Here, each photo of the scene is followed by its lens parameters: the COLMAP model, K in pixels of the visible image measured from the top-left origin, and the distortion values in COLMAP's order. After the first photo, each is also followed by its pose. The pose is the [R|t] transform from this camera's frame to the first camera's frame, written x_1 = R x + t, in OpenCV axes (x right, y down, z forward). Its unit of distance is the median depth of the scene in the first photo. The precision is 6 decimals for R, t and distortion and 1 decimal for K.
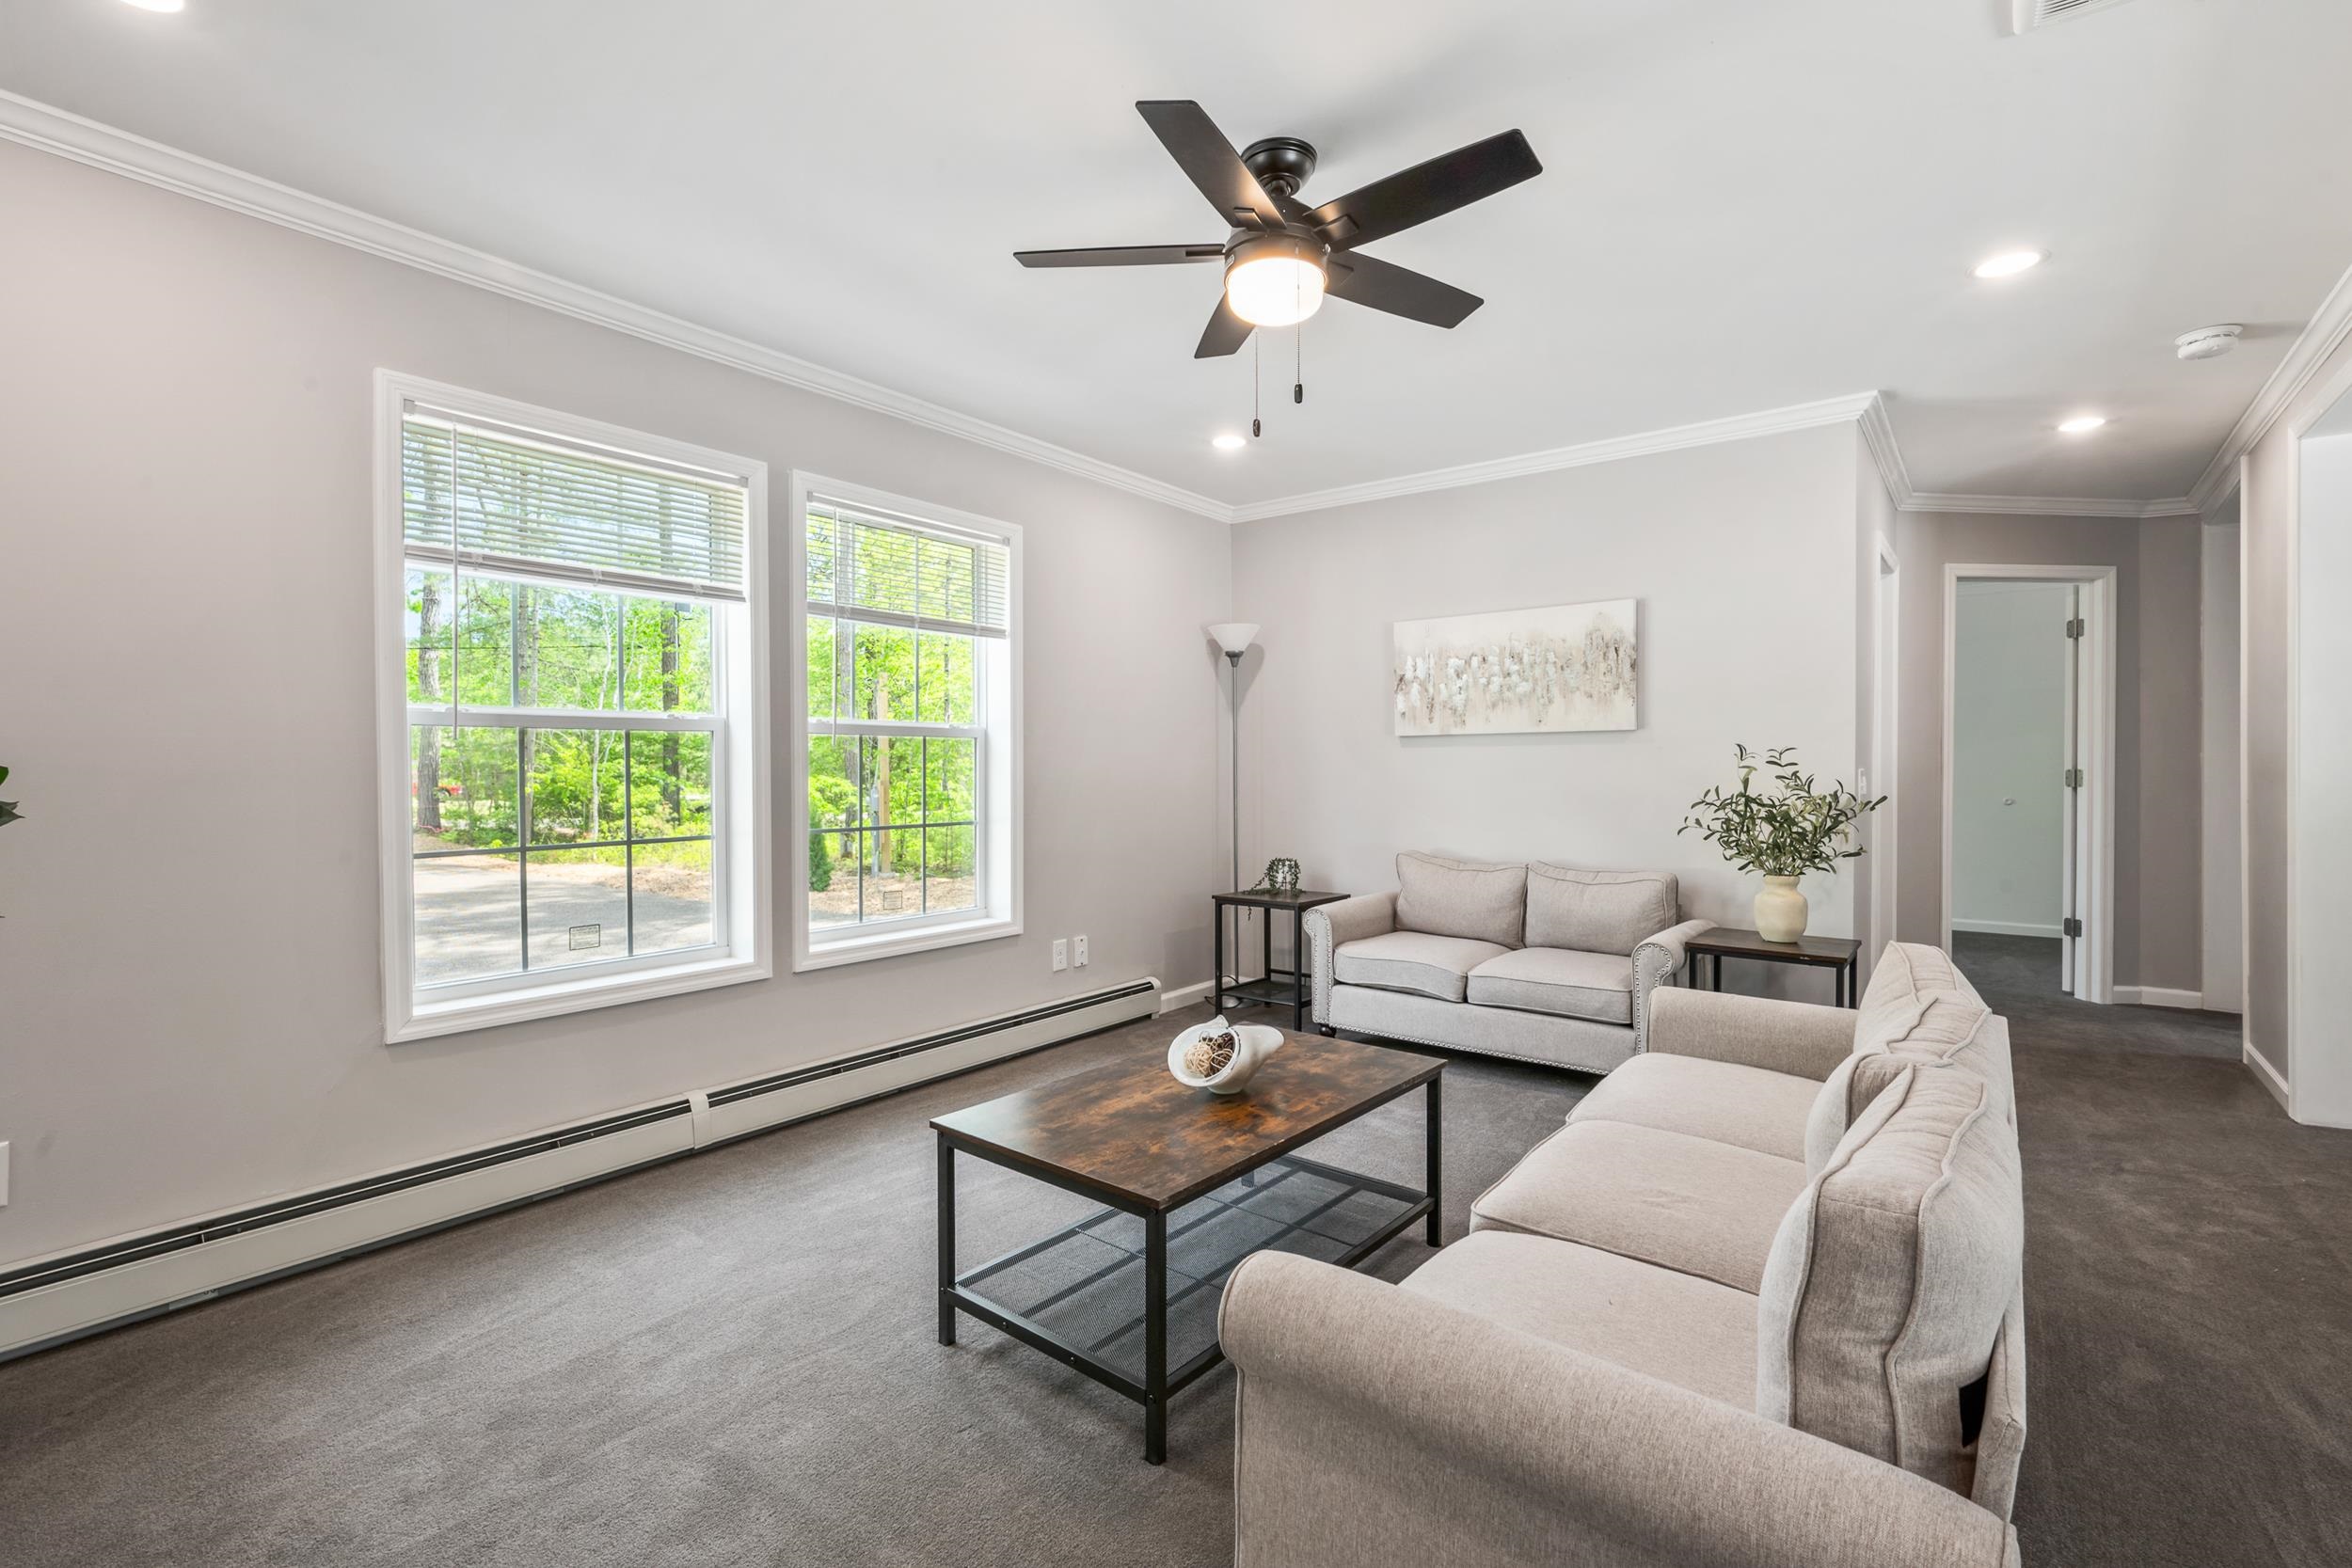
lens RADIAL K [[1048.6, 0, 1177.5], [0, 1048.6, 782.6], [0, 0, 1]] dist [-0.000157, -0.000014]
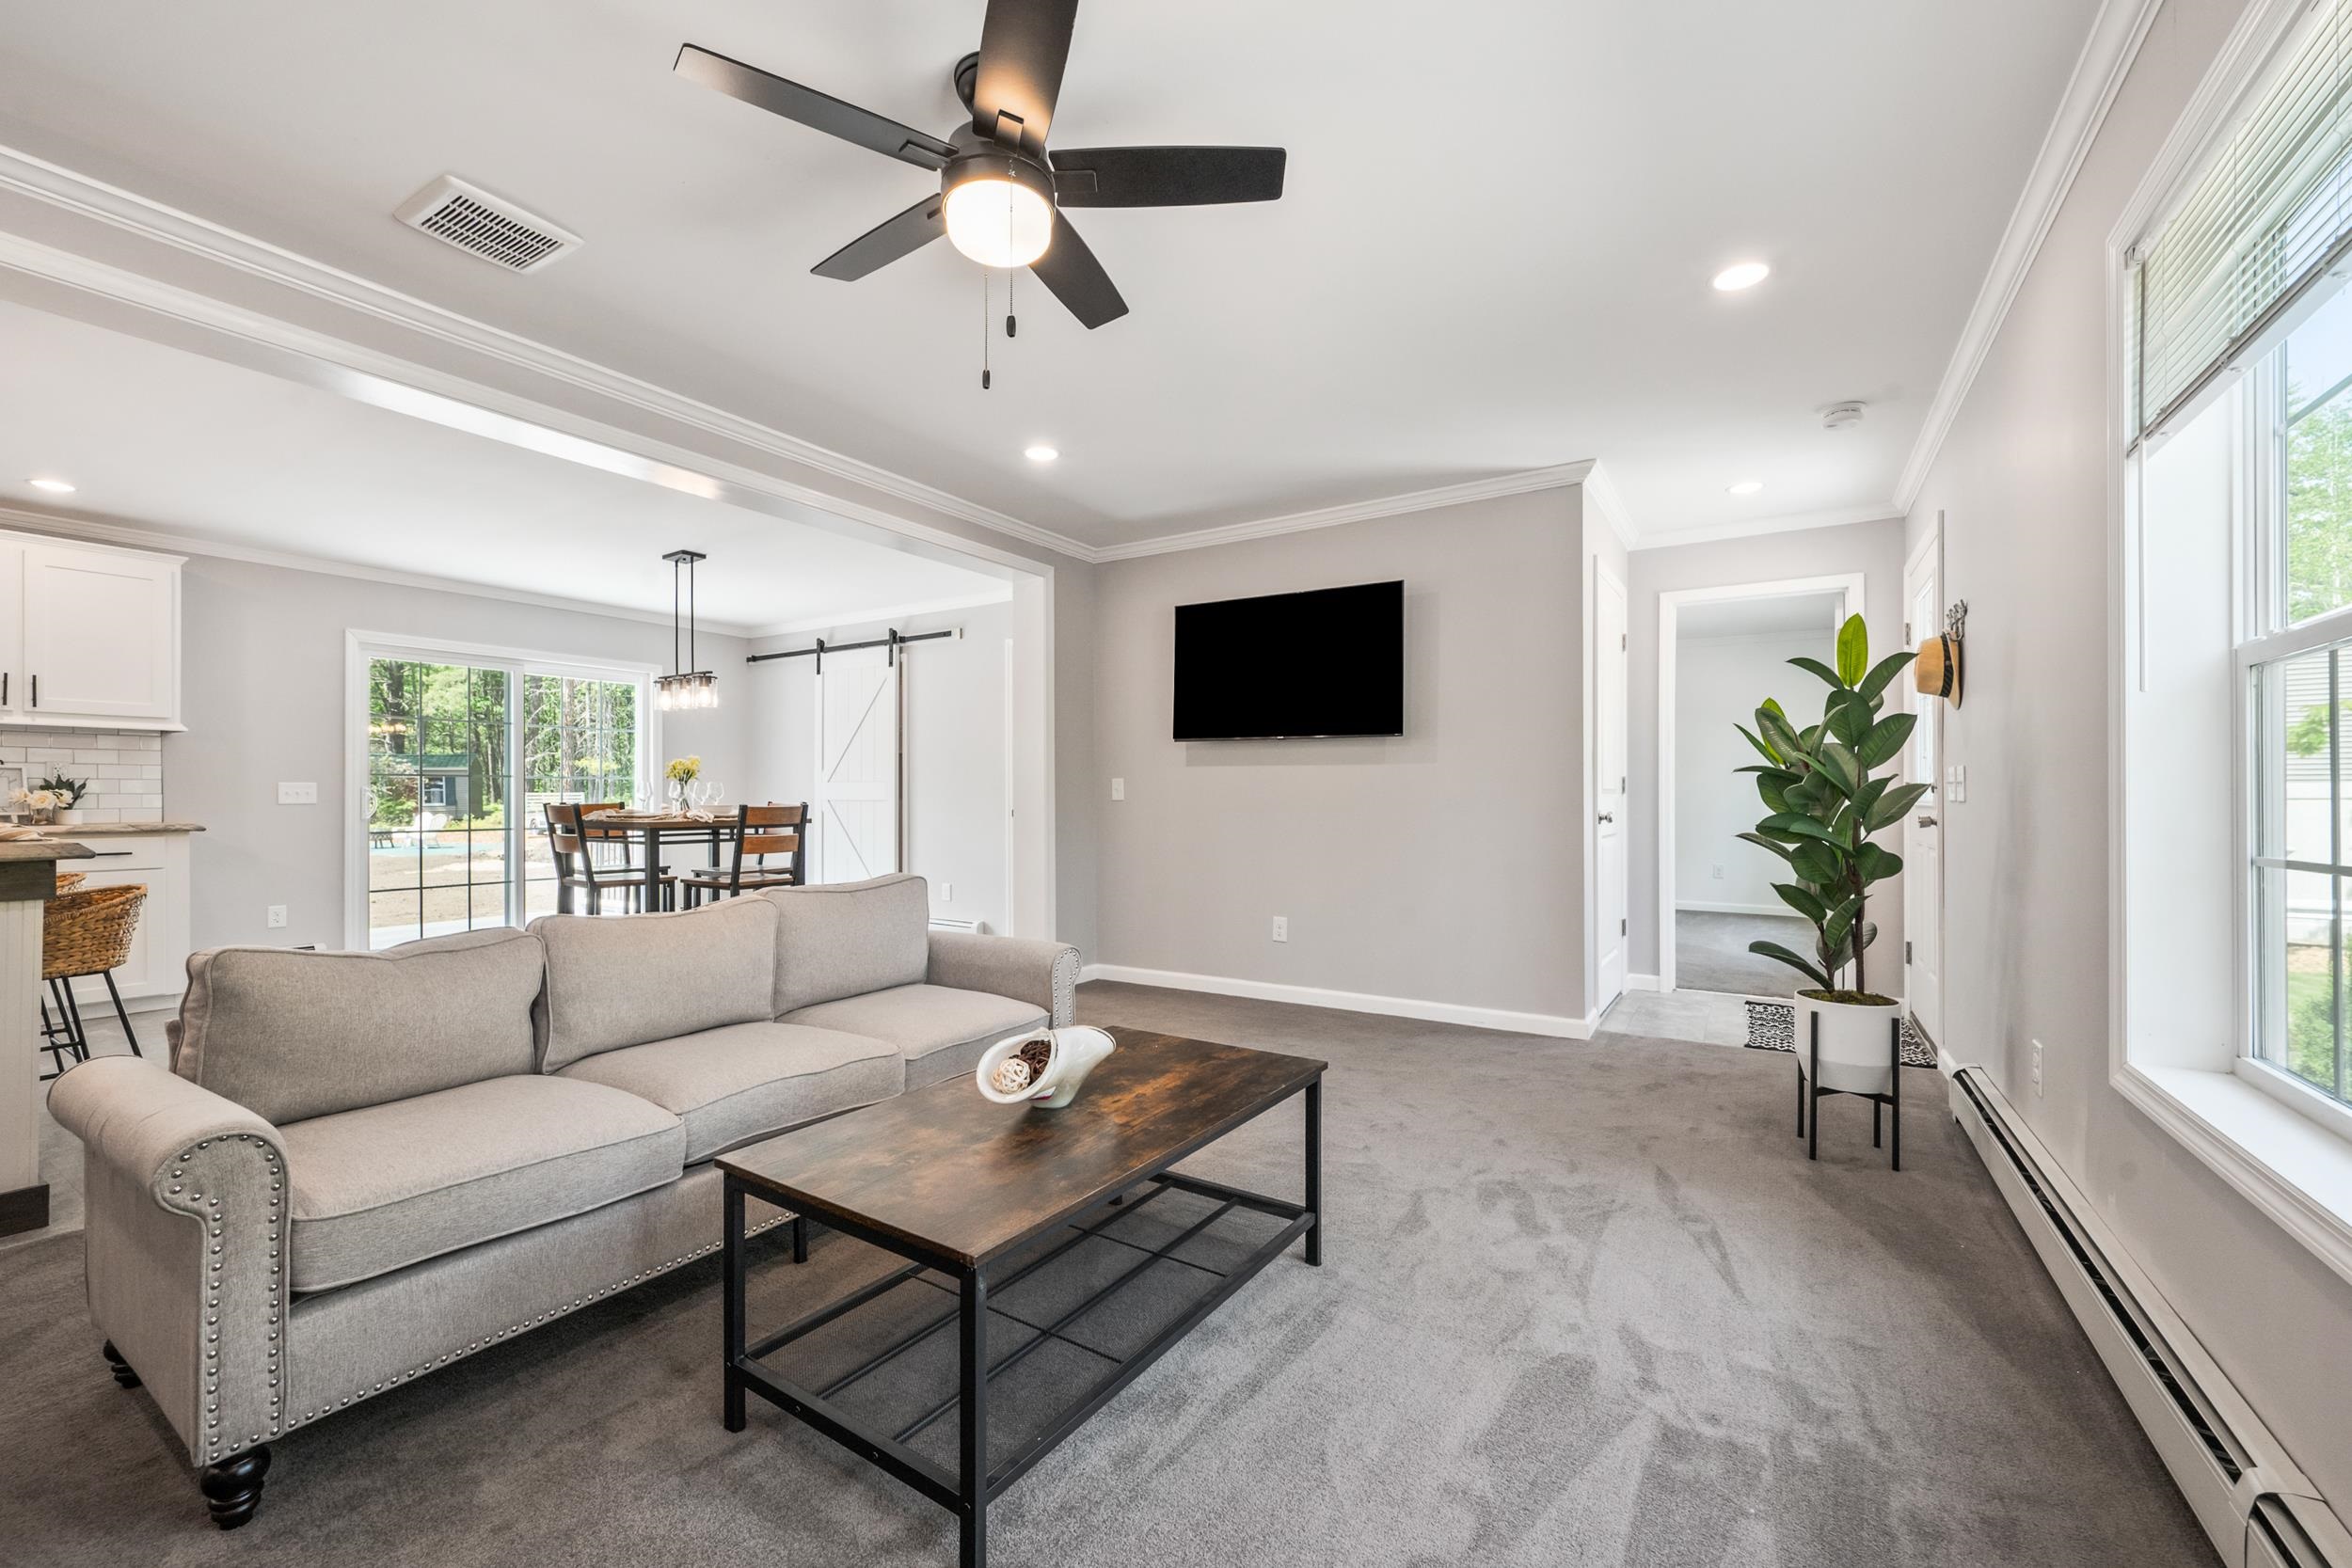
lens RADIAL K [[940.4, 0, 1172.8], [0, 940.4, 794.9], [0, 0, 1]] dist [0.000105, 0.000063]
pose [[-0.994629, 0.001388, -0.103496, 0.026007], [0.000286, 0.999943, 0.010660, 0.026436], [0.103505, 0.010573, -0.994573, 1.761739]]
